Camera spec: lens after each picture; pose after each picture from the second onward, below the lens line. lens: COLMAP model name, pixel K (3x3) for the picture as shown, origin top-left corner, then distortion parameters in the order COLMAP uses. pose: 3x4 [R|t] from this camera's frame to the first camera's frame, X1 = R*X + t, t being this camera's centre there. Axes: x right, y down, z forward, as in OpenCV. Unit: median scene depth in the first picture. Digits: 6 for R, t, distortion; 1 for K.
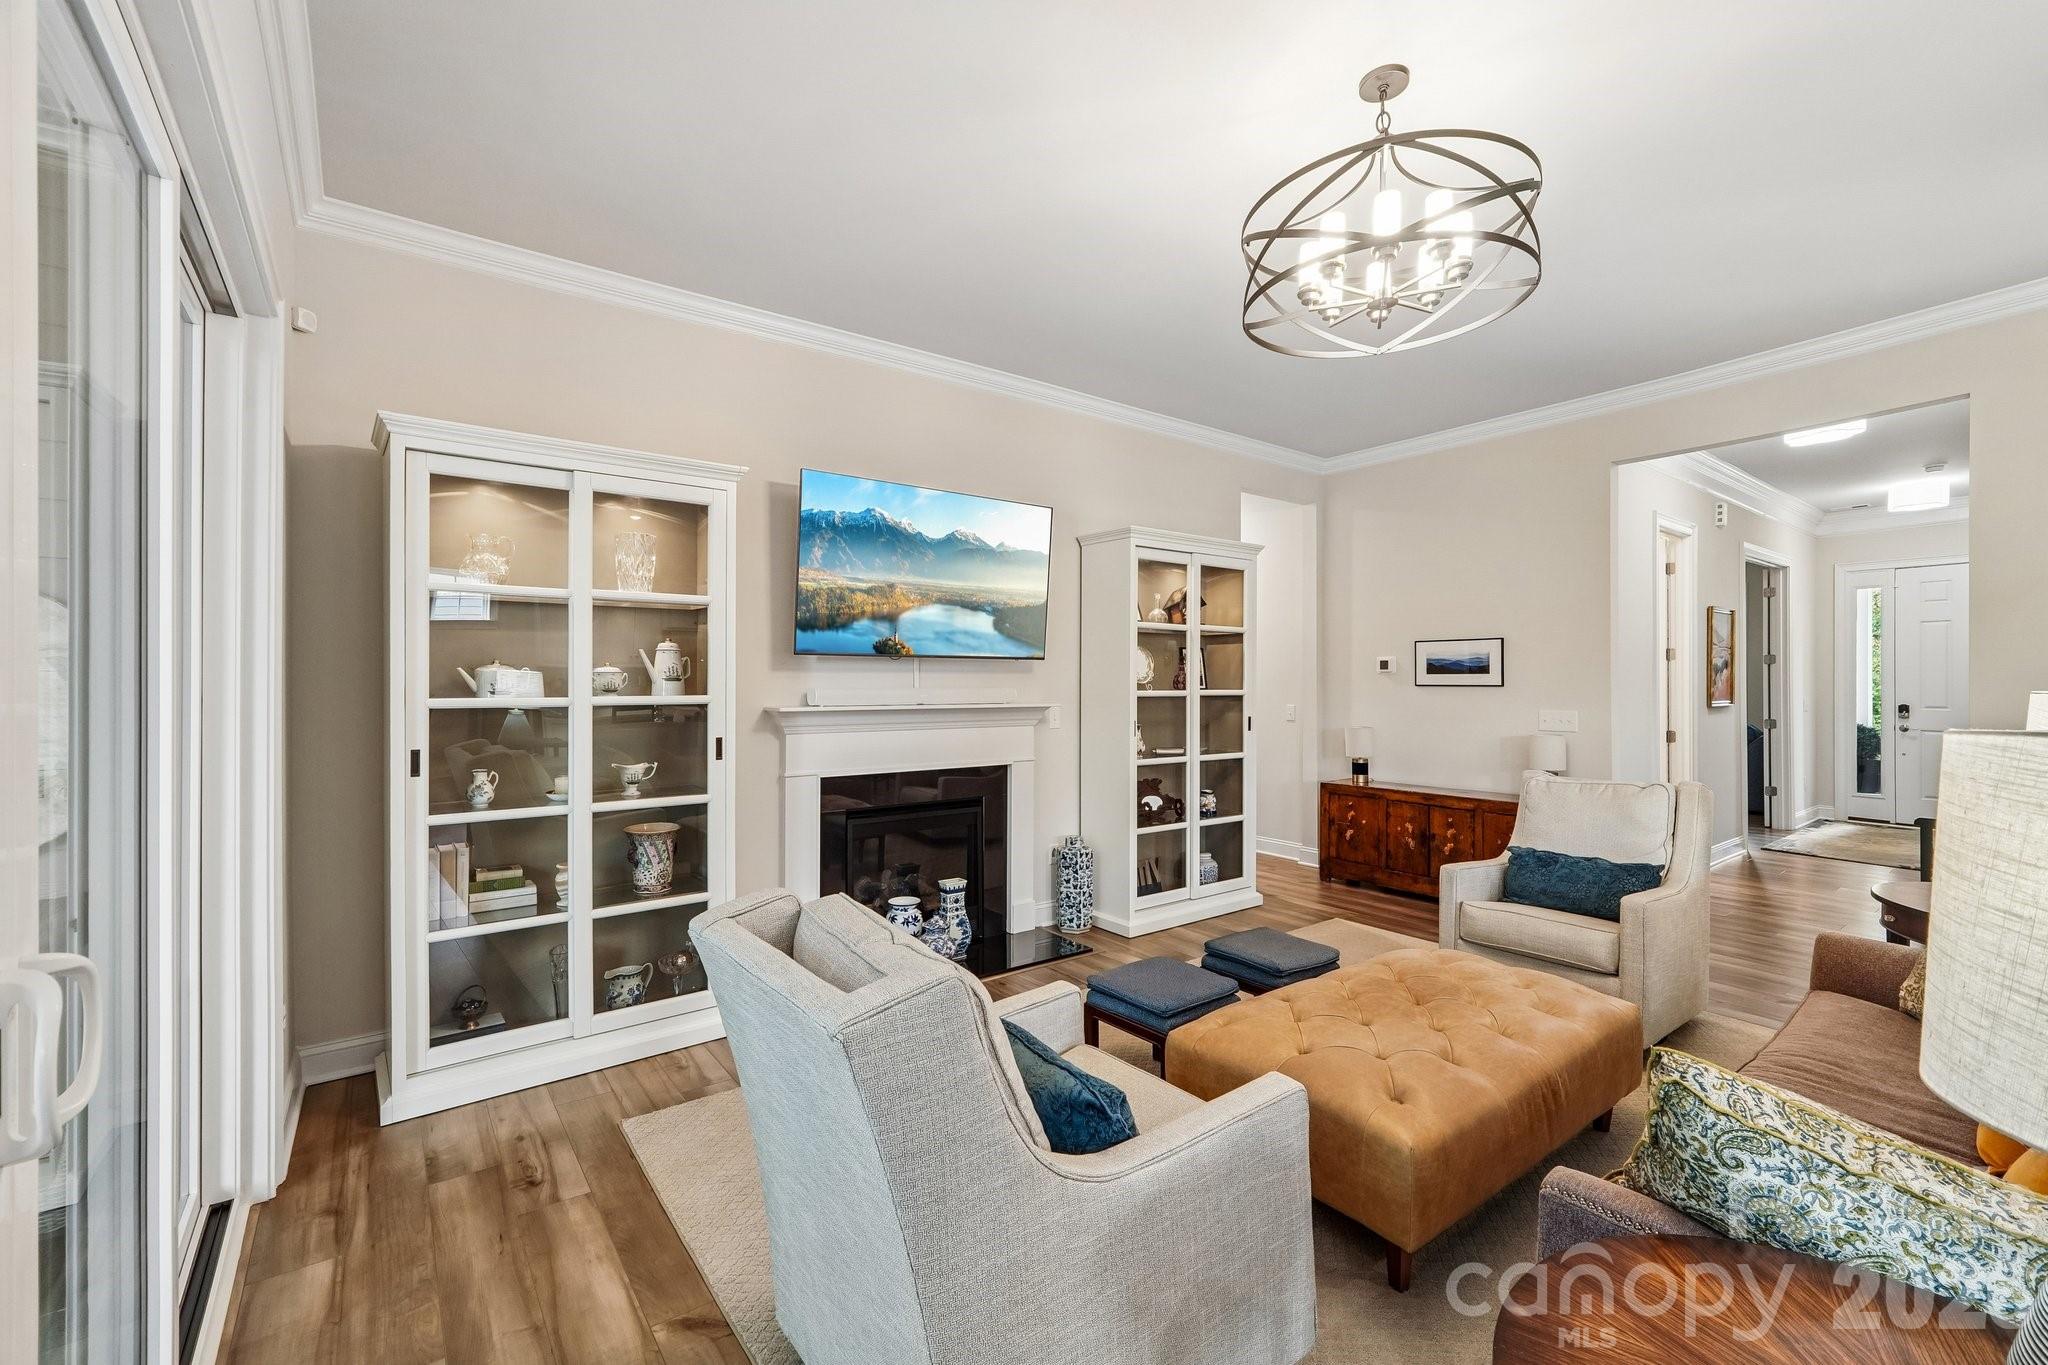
lens RADIAL K [[857.3, 0, 1023.0], [0, 857.3, 680.9], [0, 0, 1]] dist [-0.009396, 0.000680]
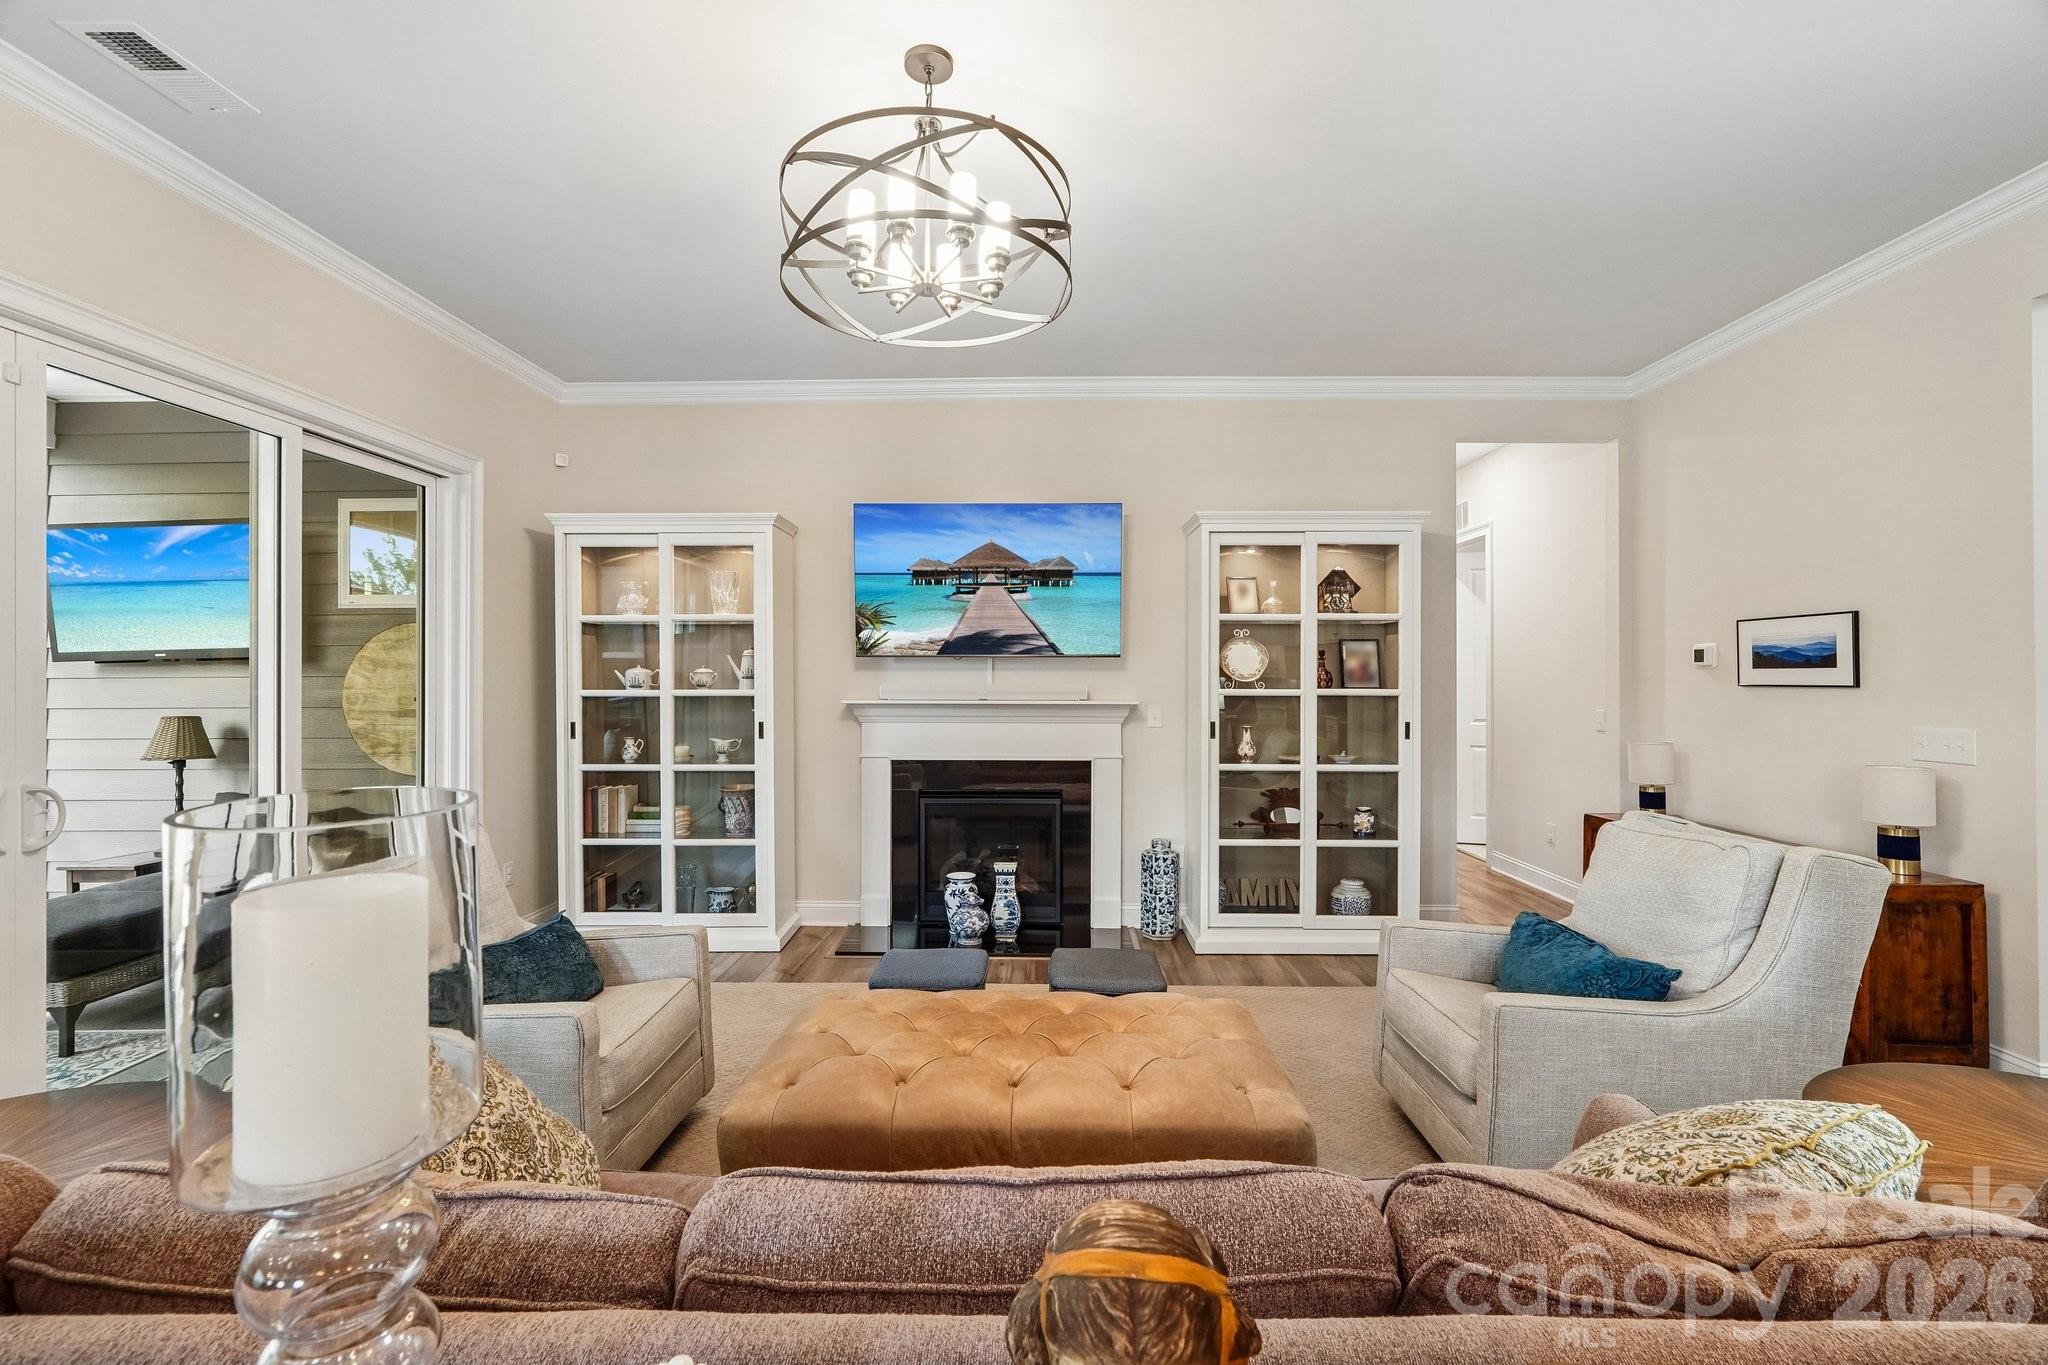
lens RADIAL K [[857.3, 0, 1030.6], [0, 857.3, 676.8], [0, 0, 1]] dist [-0.009396, 0.000680]
pose [[0.793411, -0.001630, -0.608684, 0.602235], [-0.000390, 0.999995, -0.003186, 0.001090], [0.608686, 0.002765, 0.793407, 0.163677]]
